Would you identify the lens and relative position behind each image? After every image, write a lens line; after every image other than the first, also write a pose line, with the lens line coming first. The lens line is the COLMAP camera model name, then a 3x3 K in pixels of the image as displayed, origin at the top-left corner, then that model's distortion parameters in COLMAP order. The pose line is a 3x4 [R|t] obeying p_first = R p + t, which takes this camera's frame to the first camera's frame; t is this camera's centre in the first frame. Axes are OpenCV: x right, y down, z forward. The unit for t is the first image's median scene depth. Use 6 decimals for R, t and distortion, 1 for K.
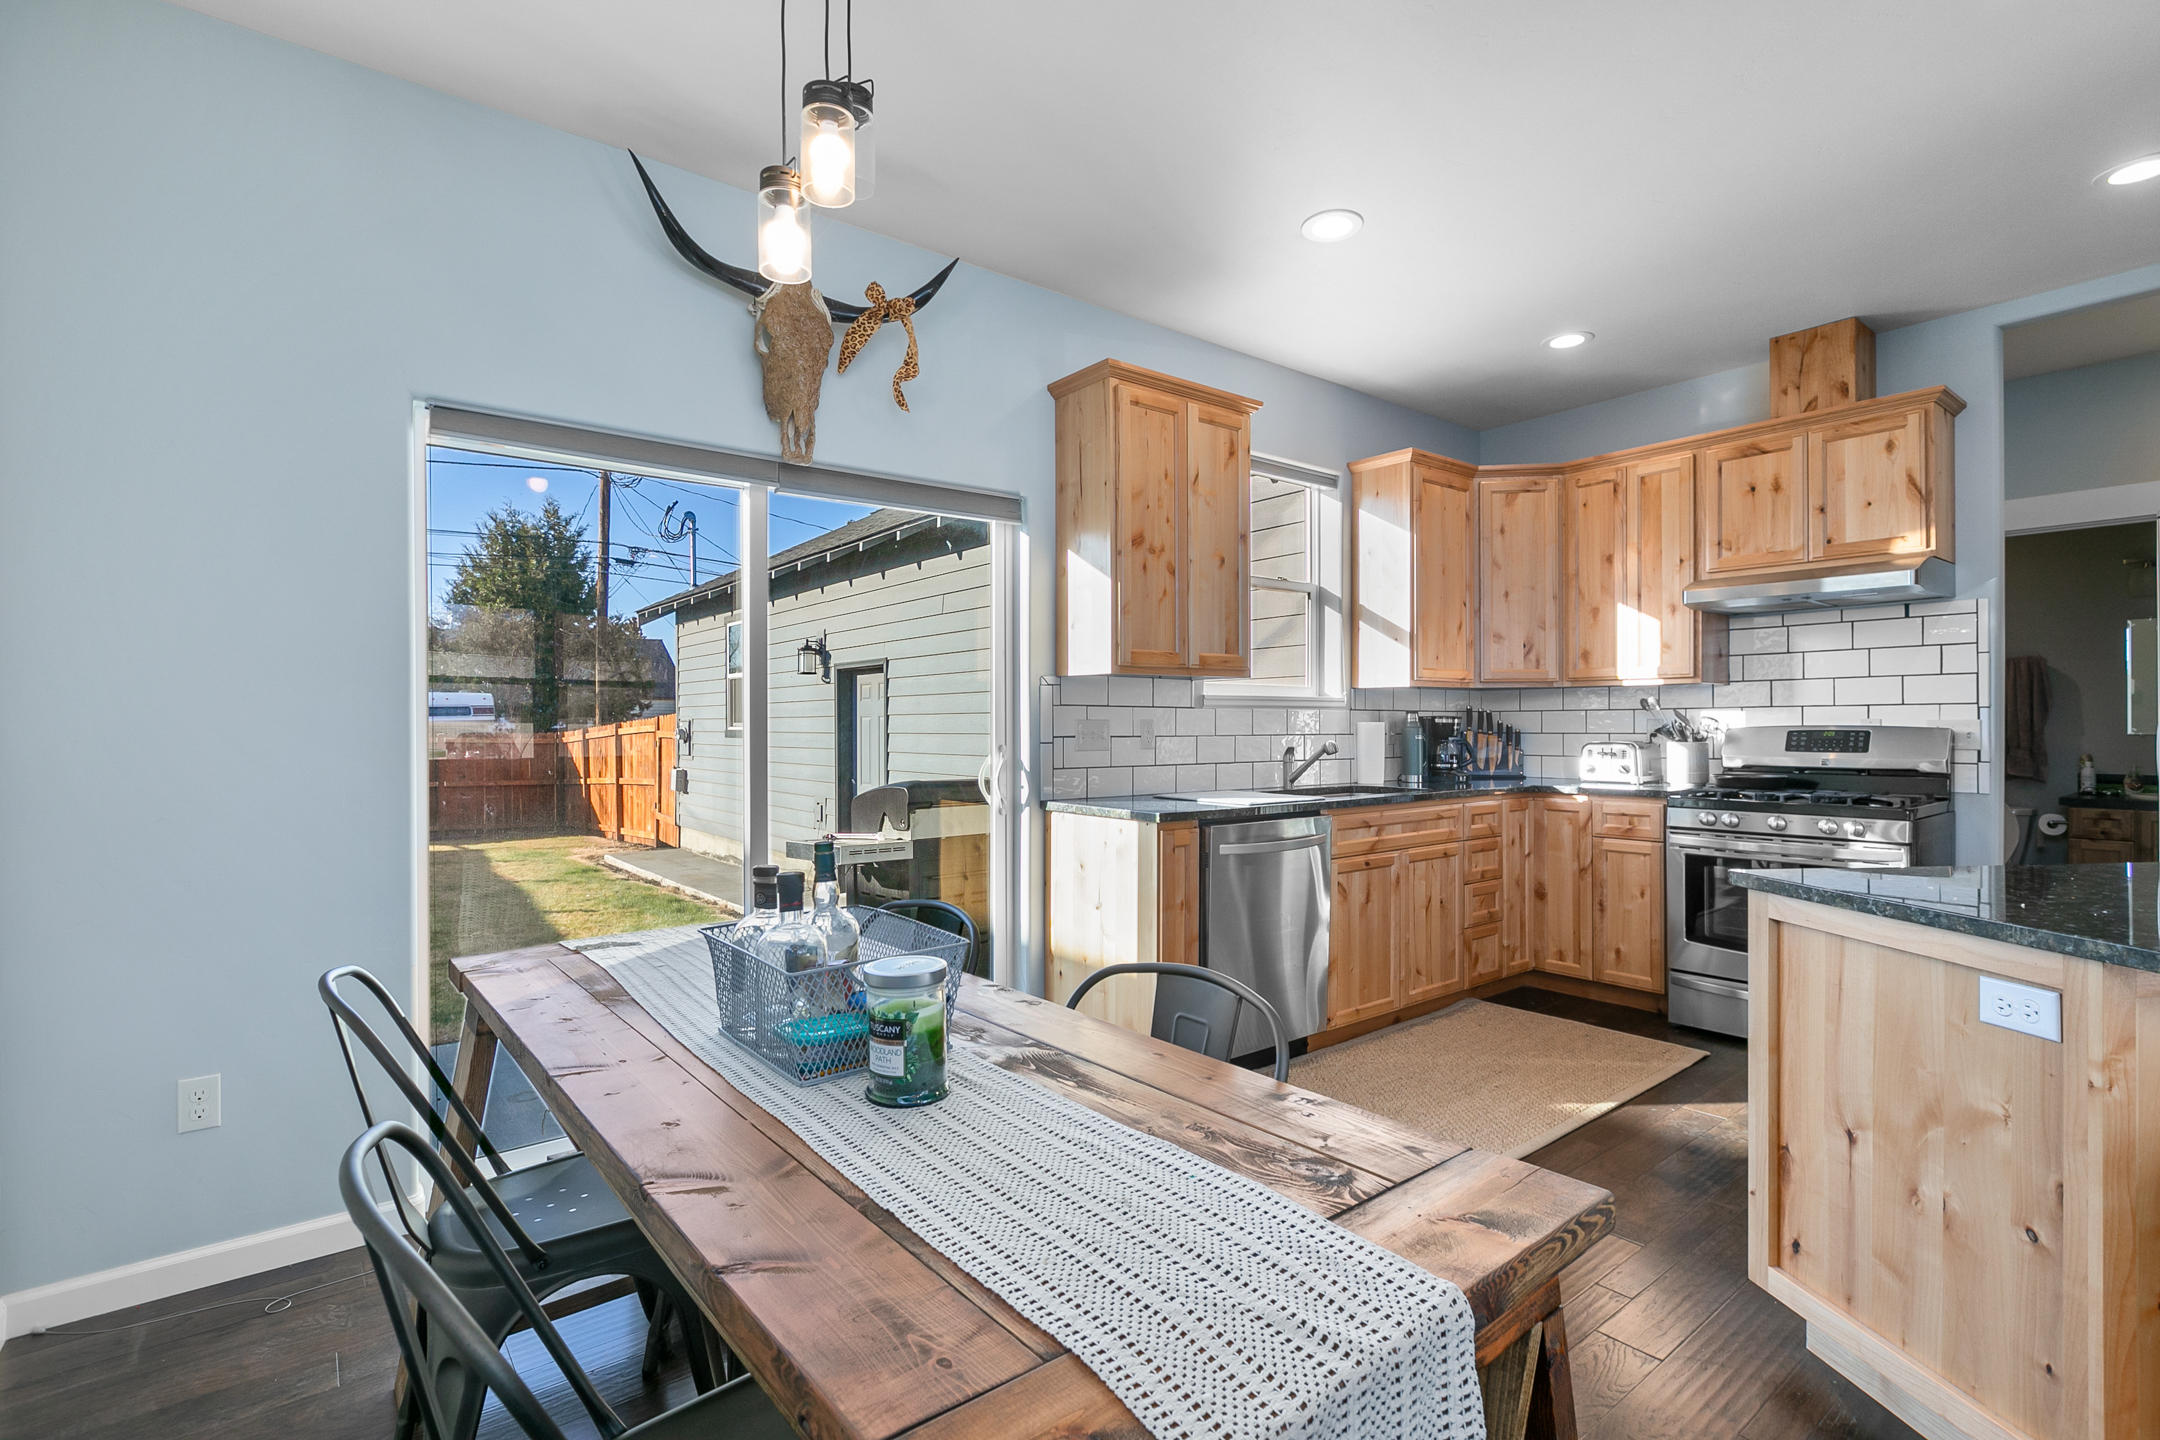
lens RADIAL K [[1021.7, 0, 1078.9], [0, 1021.7, 725.8], [0, 0, 1]] dist [-0.003812, -0.000536]
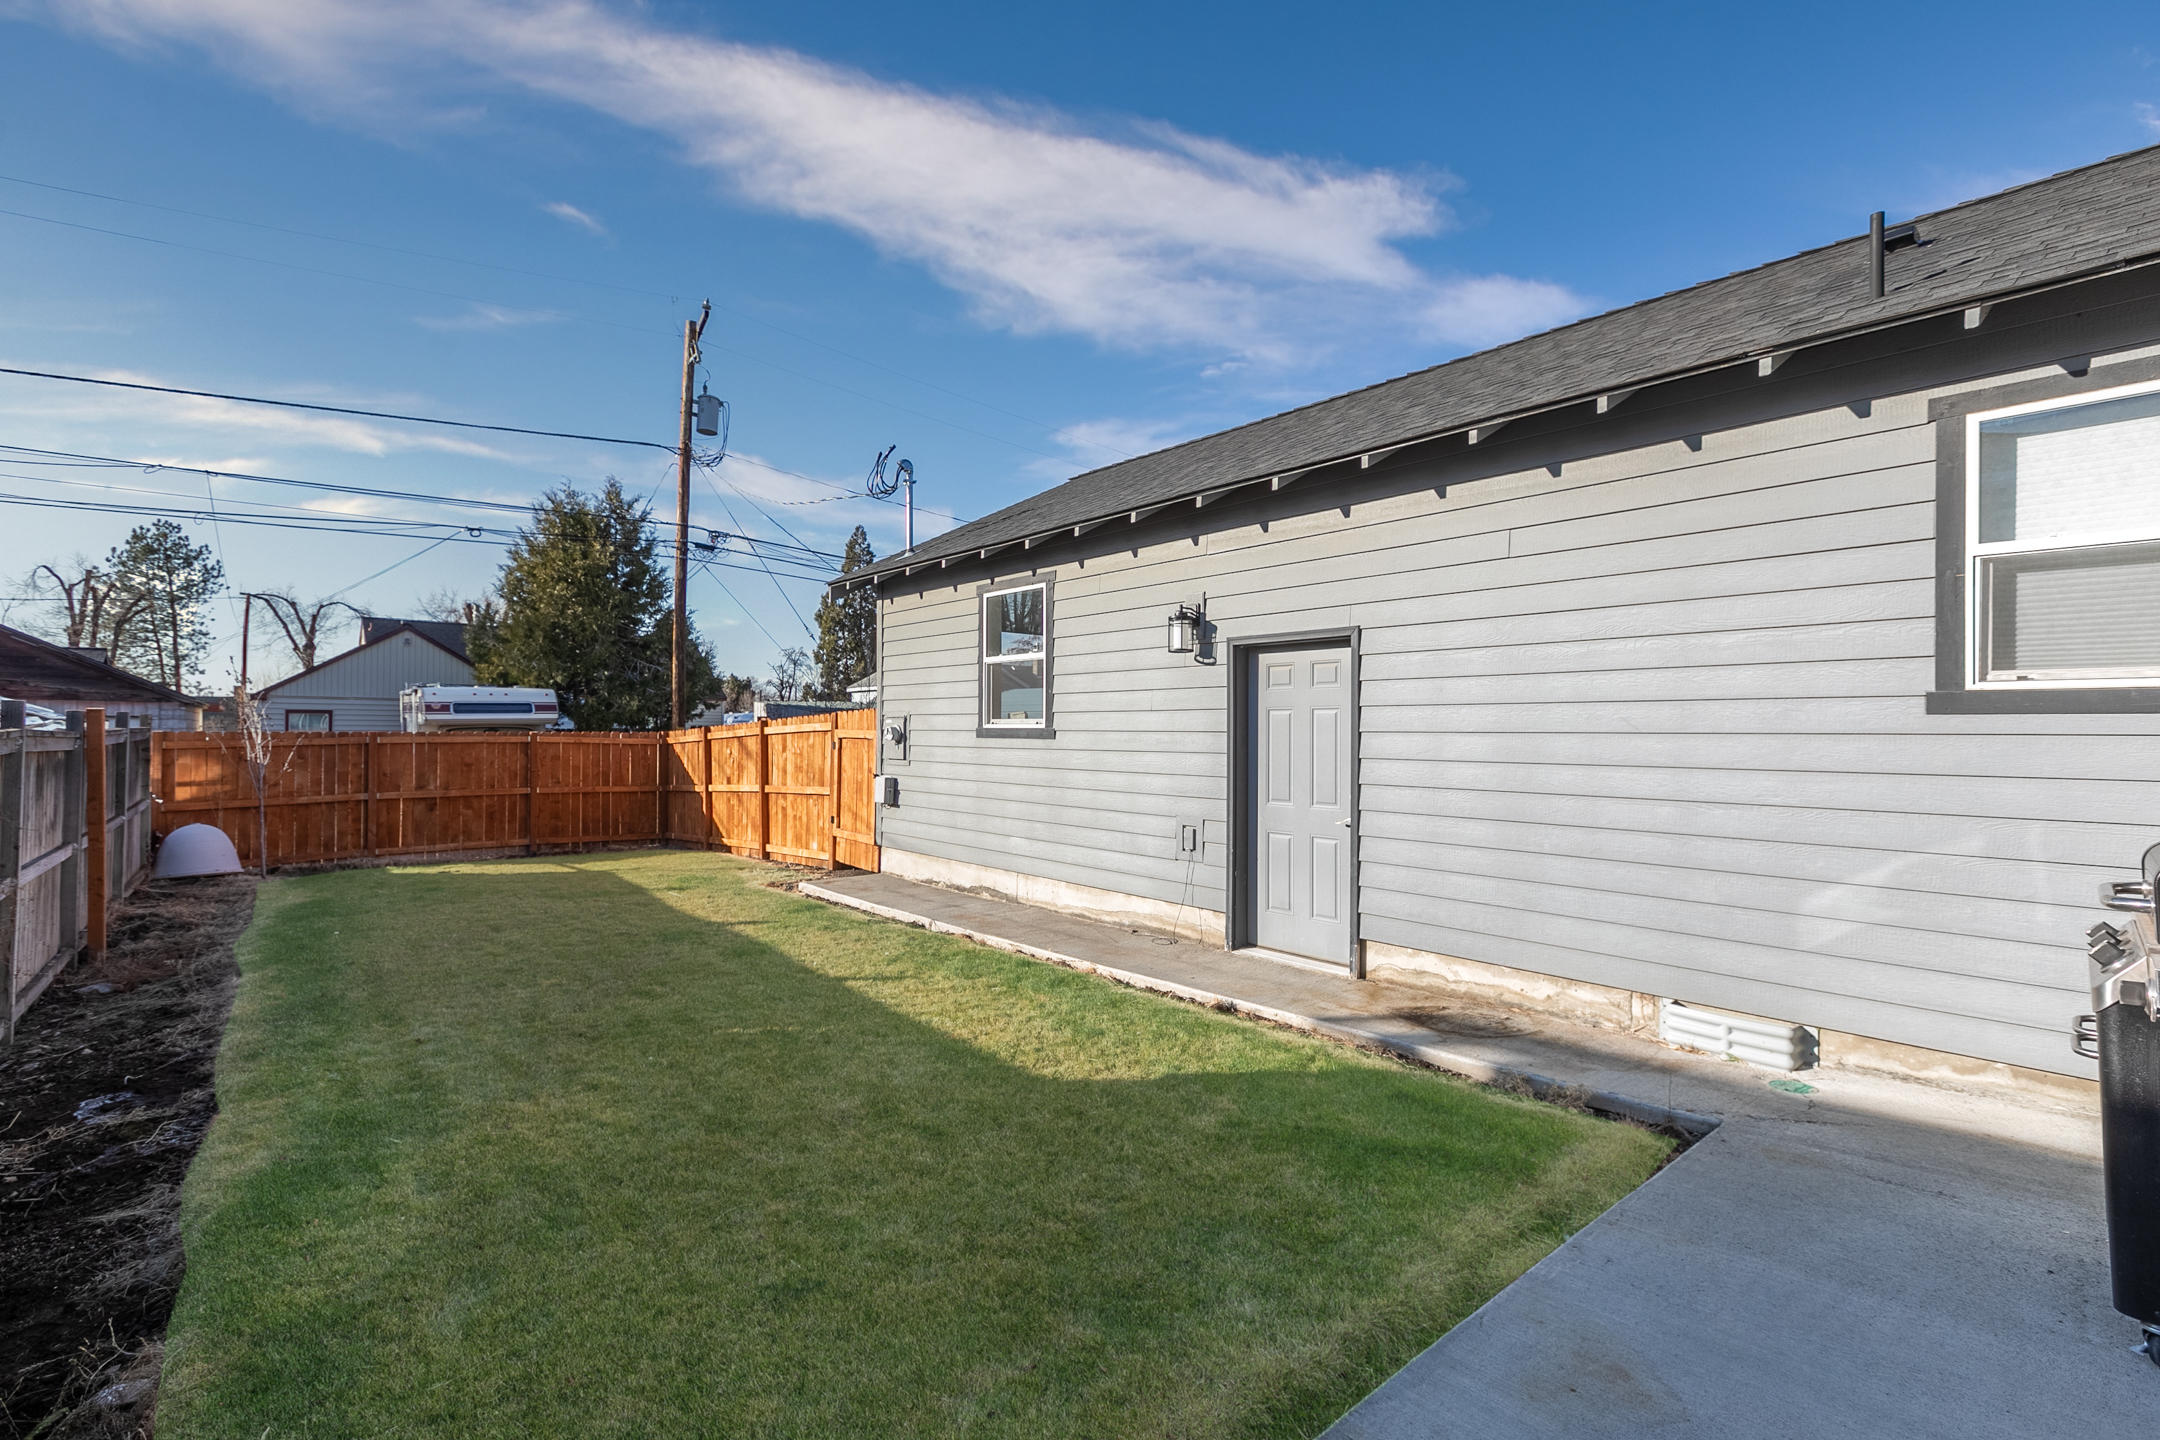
lens RADIAL K [[983.7, 0, 1084.3], [0, 983.7, 730.1], [0, 0, 1]] dist [0.000529, 0.000012]
pose [[0.999297, 0.008798, 0.036441, -0.228728], [-0.008682, 0.999957, -0.003353, 0.005707], [-0.036469, 0.003034, 0.999330, 0.182053]]
